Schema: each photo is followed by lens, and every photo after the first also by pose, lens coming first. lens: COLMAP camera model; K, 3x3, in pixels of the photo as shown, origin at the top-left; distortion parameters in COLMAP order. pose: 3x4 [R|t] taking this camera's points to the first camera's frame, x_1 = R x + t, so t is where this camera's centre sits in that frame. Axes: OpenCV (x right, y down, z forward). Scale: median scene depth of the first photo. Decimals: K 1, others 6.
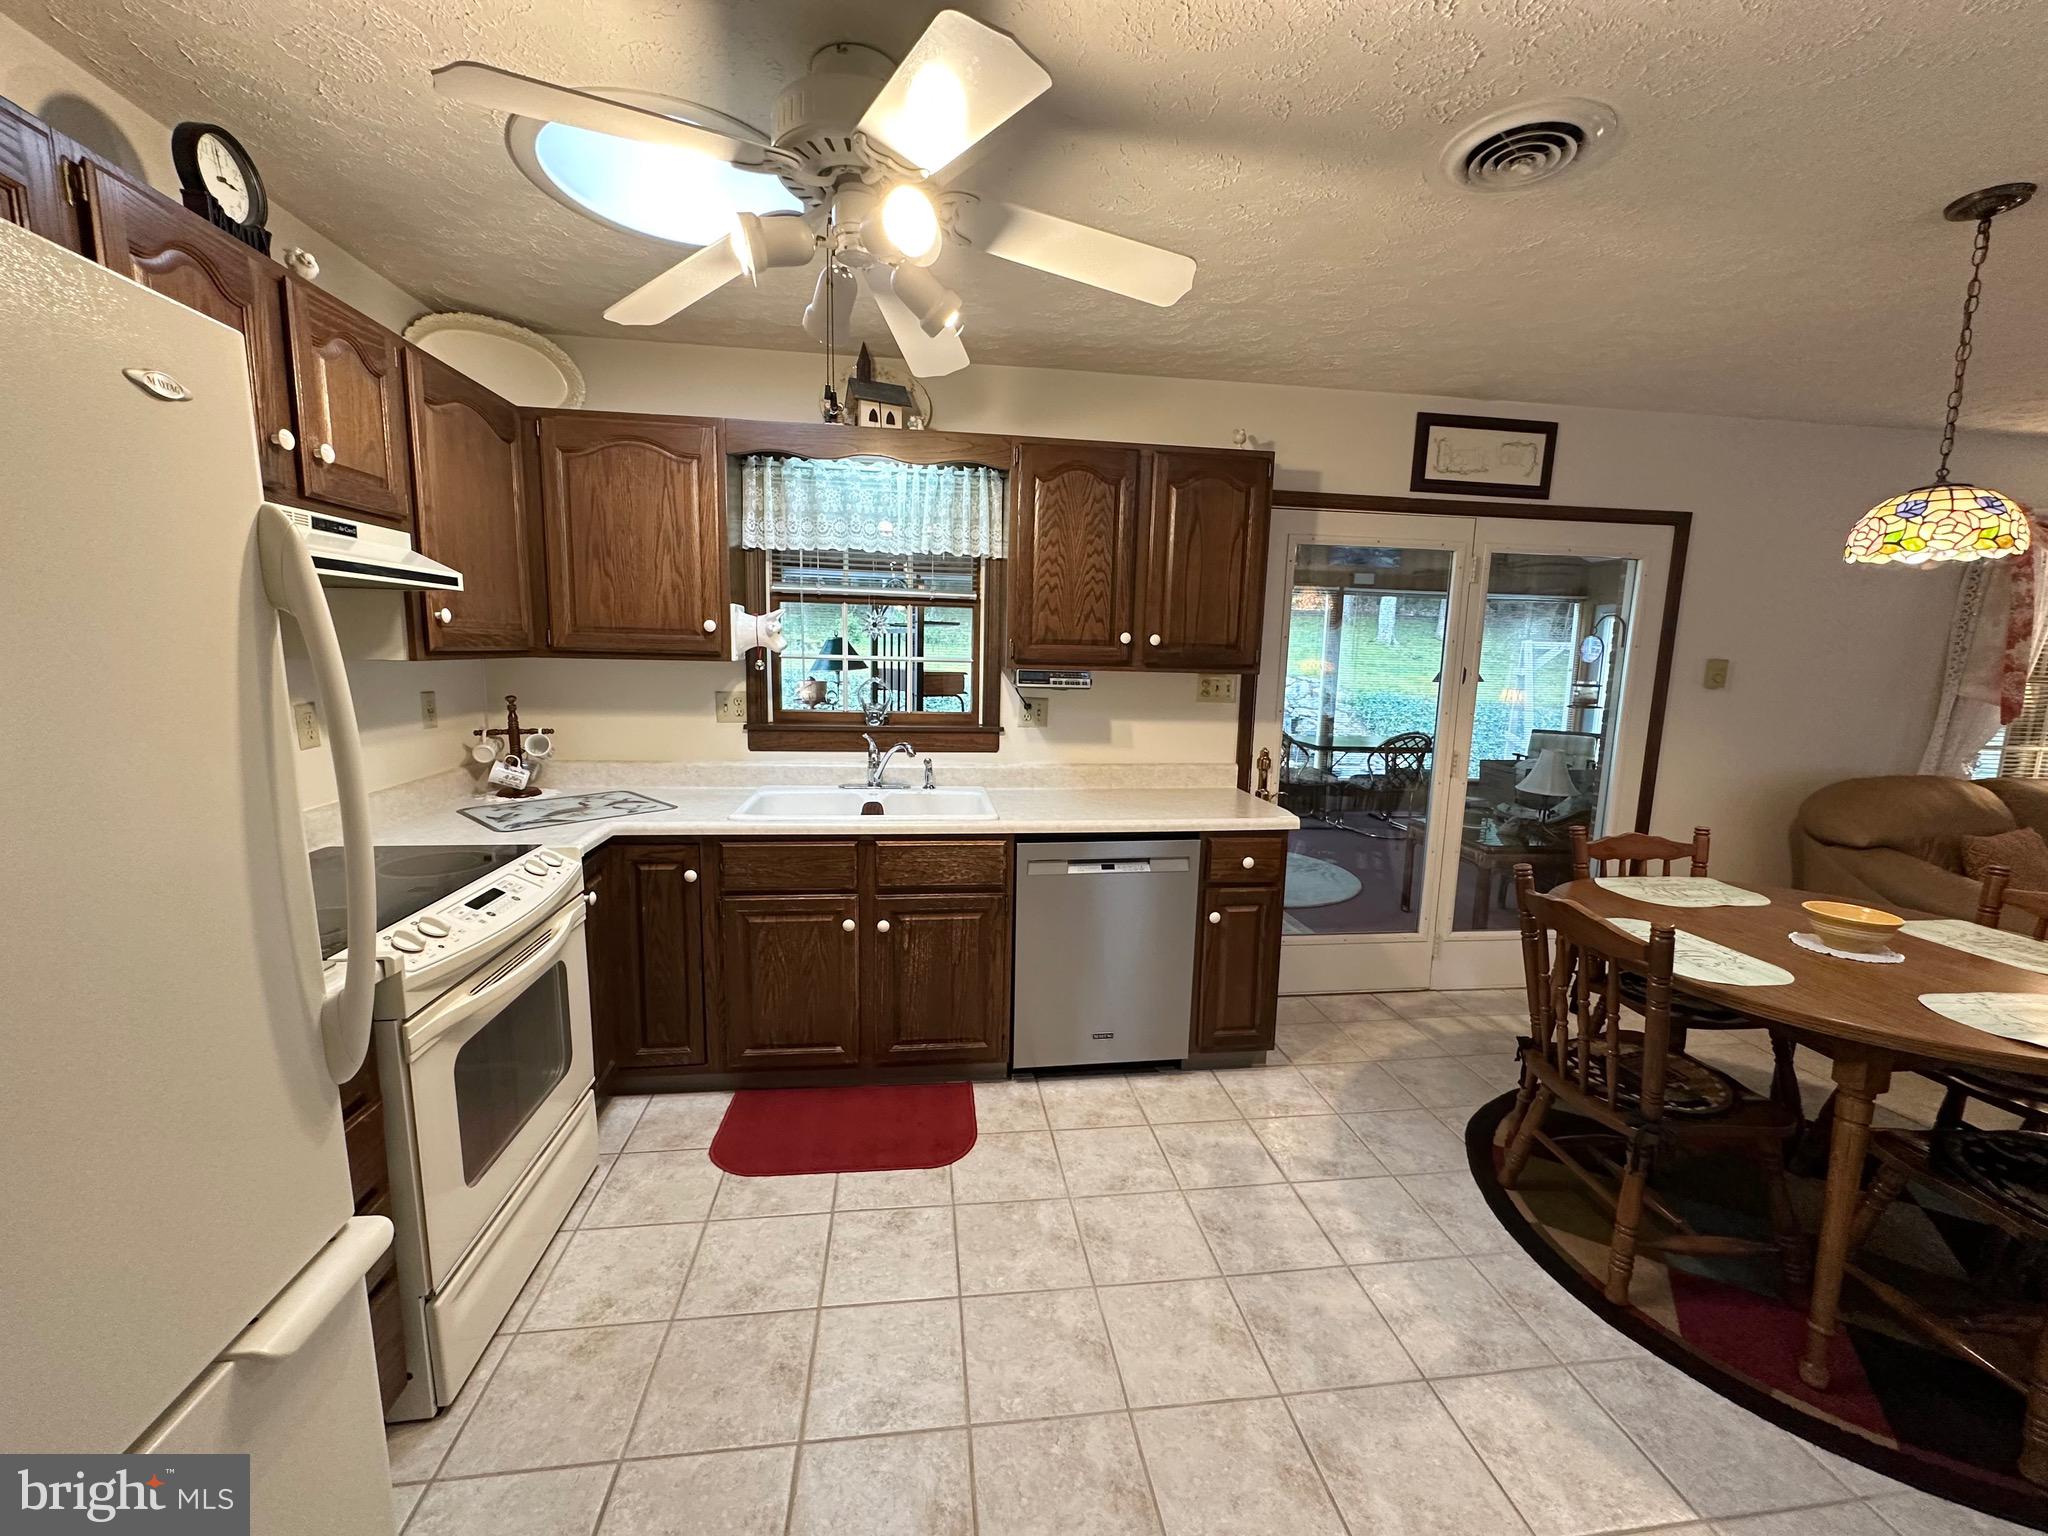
lens RADIAL K [[814.6, 0, 1025.1], [0, 814.6, 769.1], [0, 0, 1]] dist [-0.004361, 0.001146]
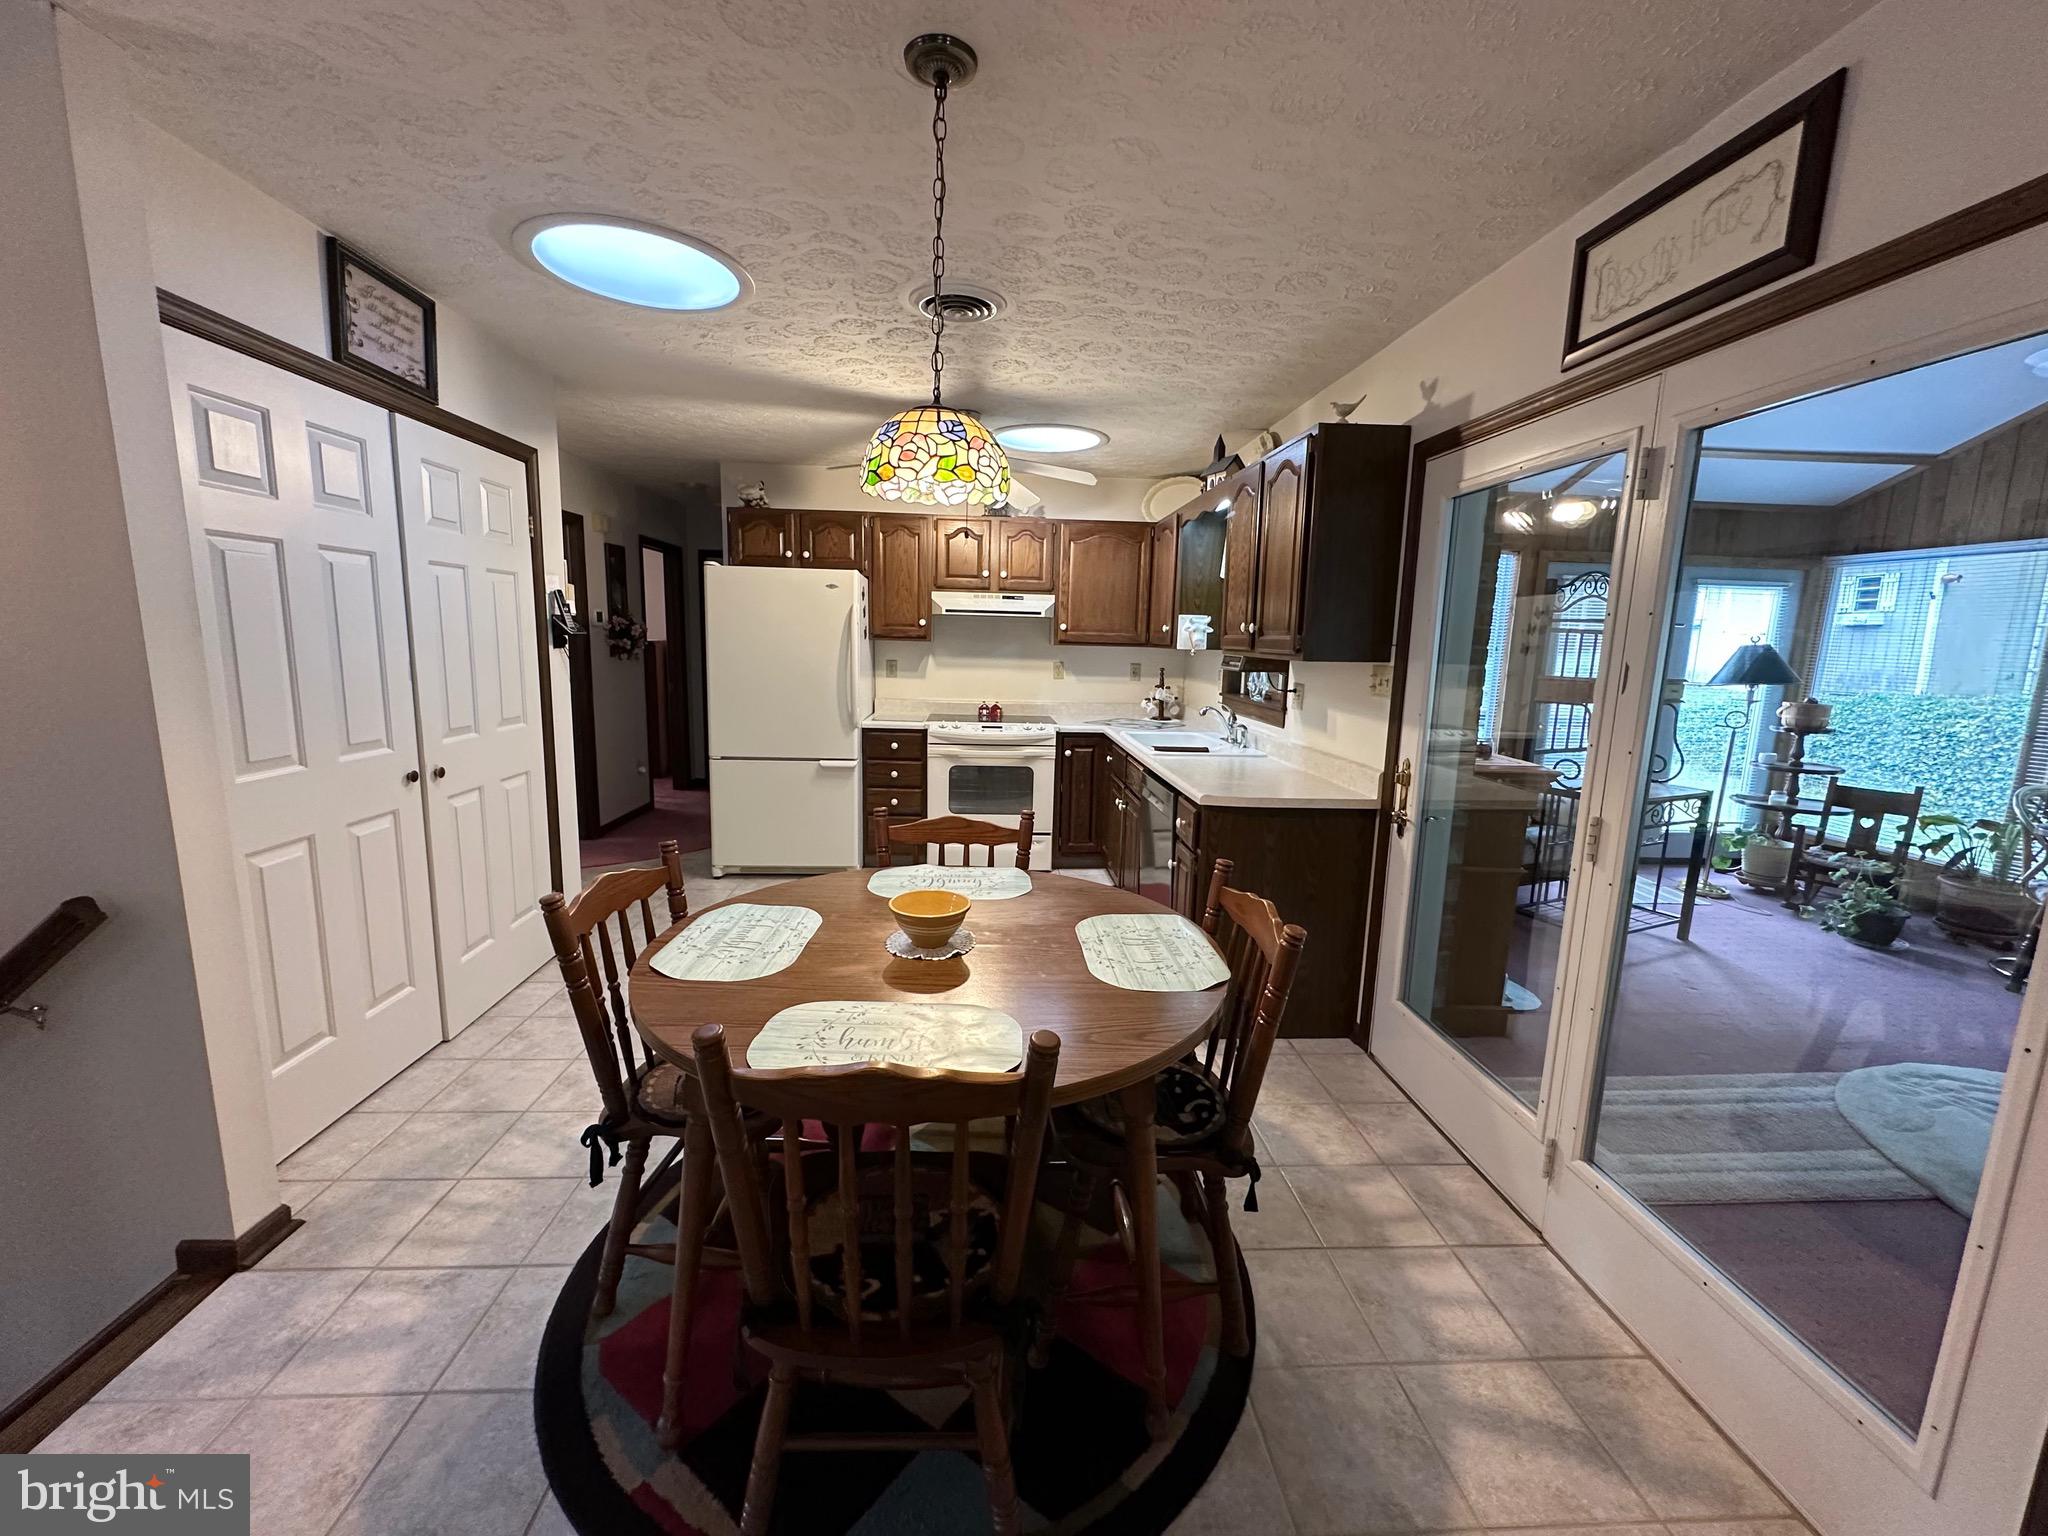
lens RADIAL K [[814.6, 0, 1016.7], [0, 814.6, 767.3], [0, 0, 1]] dist [-0.004361, 0.001146]
pose [[-0.072563, 0.133170, -0.988433, 1.371741], [-0.174466, 0.974070, 0.144043, -0.080824], [0.981986, 0.182900, -0.047448, 0.809796]]
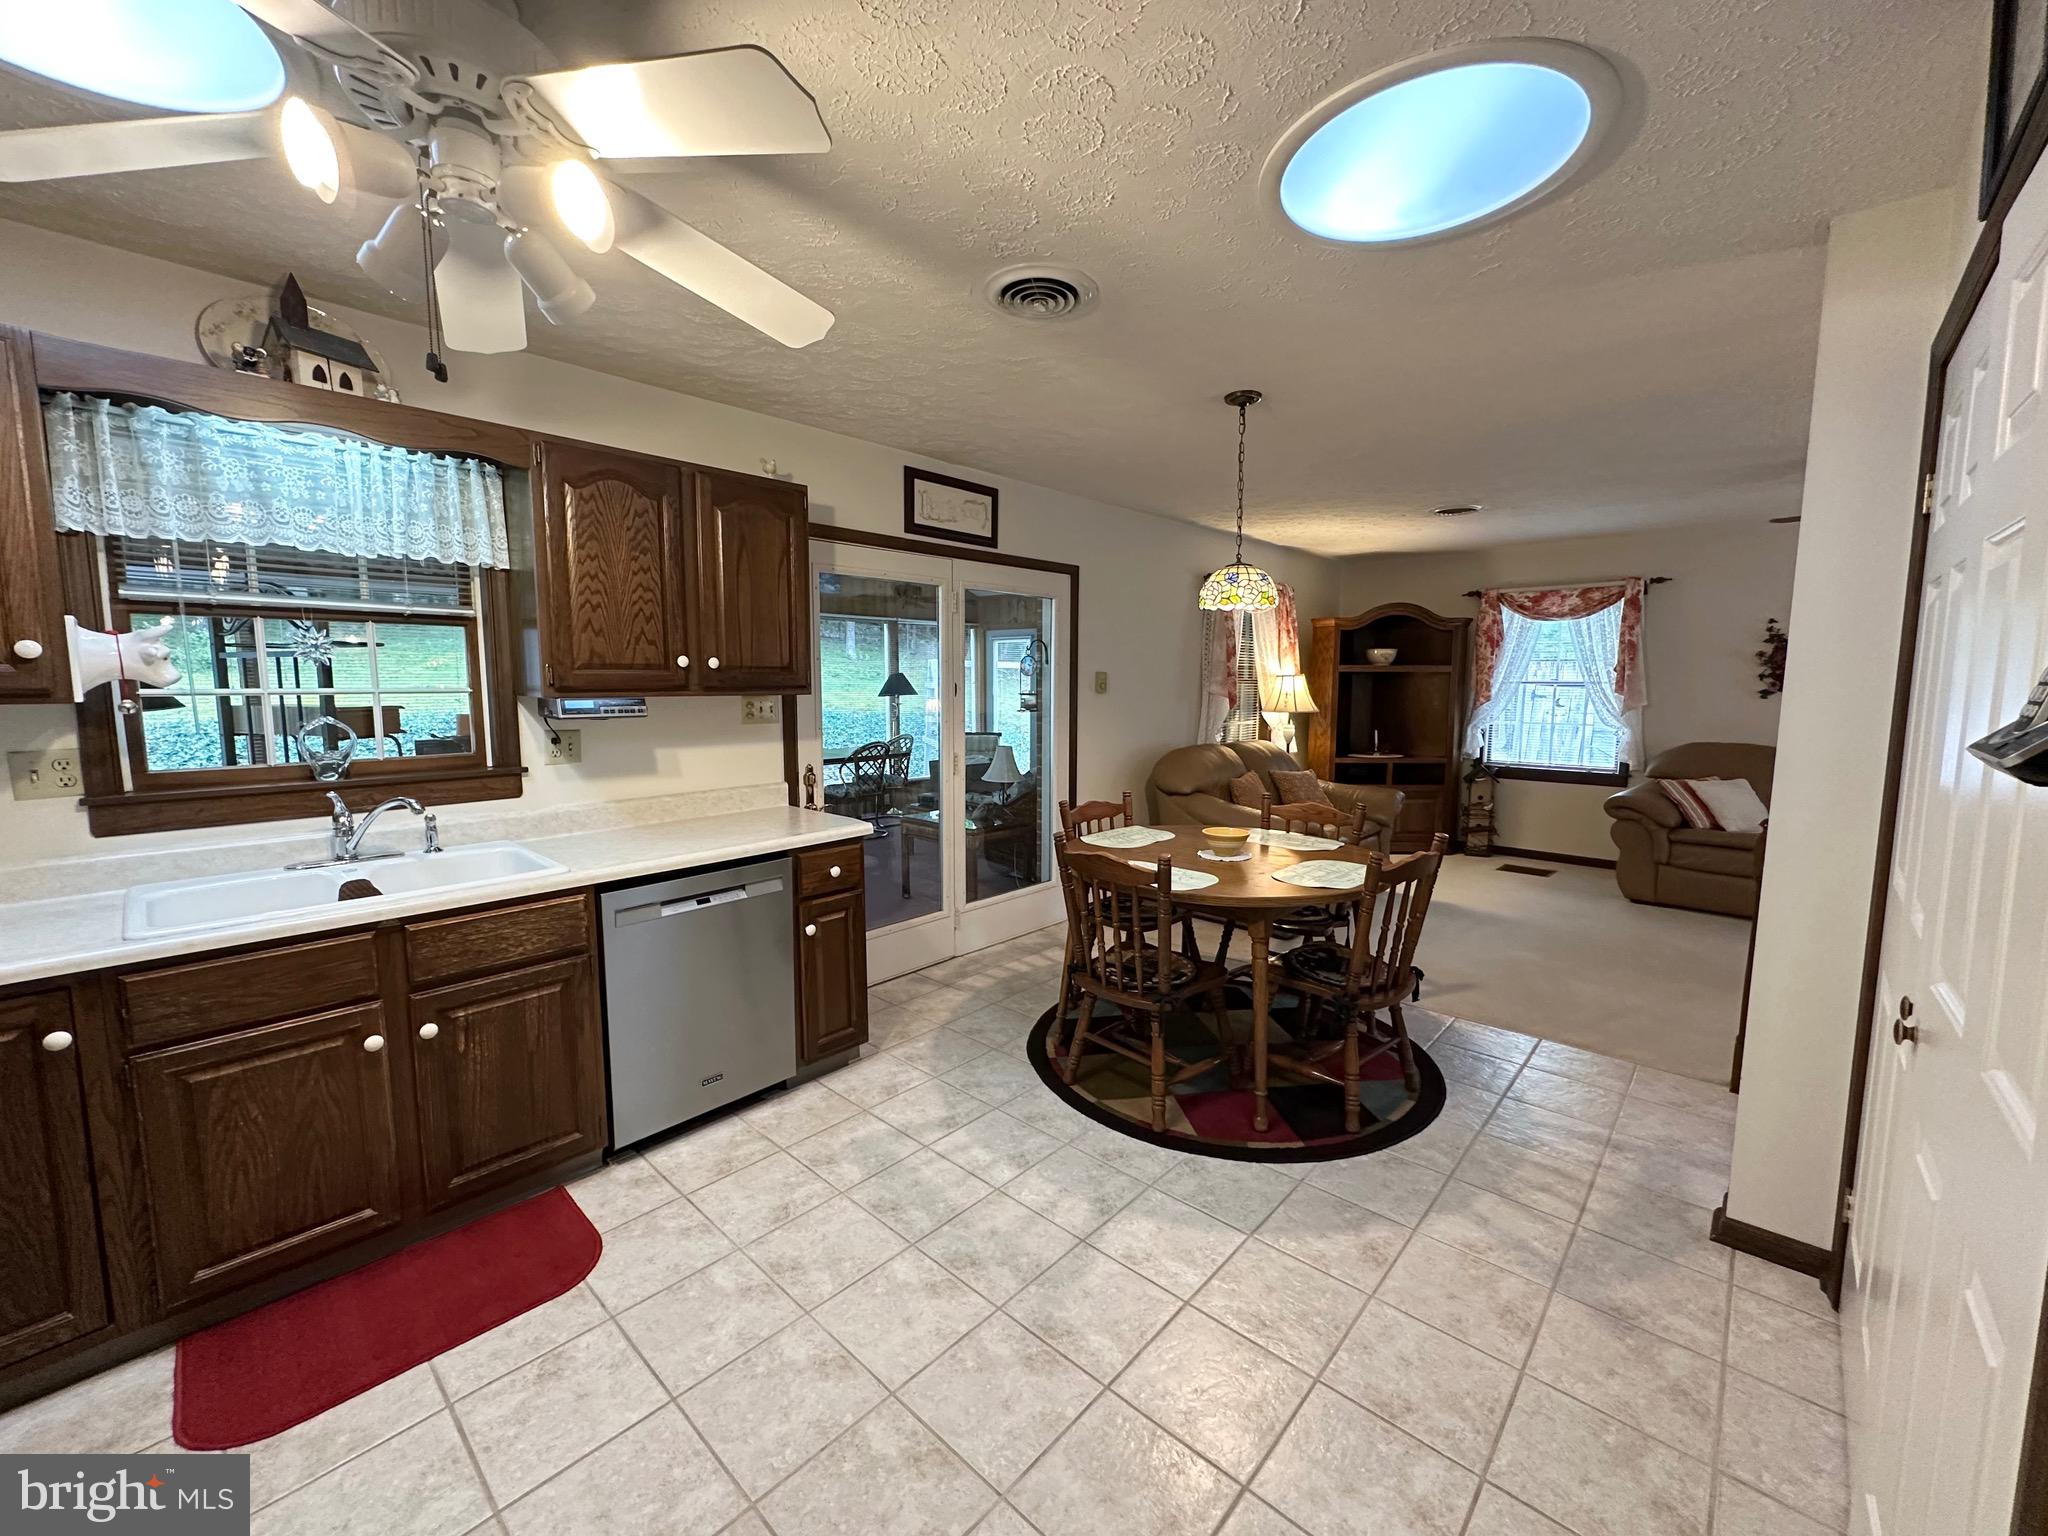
lens RADIAL K [[814.6, 0, 1022.2], [0, 814.6, 768.7], [0, 0, 1]] dist [-0.004361, 0.001146]
pose [[0.768587, -0.093366, 0.632895, -0.194583], [0.108888, 0.993950, 0.014397, -0.006696], [-0.630410, 0.057850, 0.774104, 0.019349]]
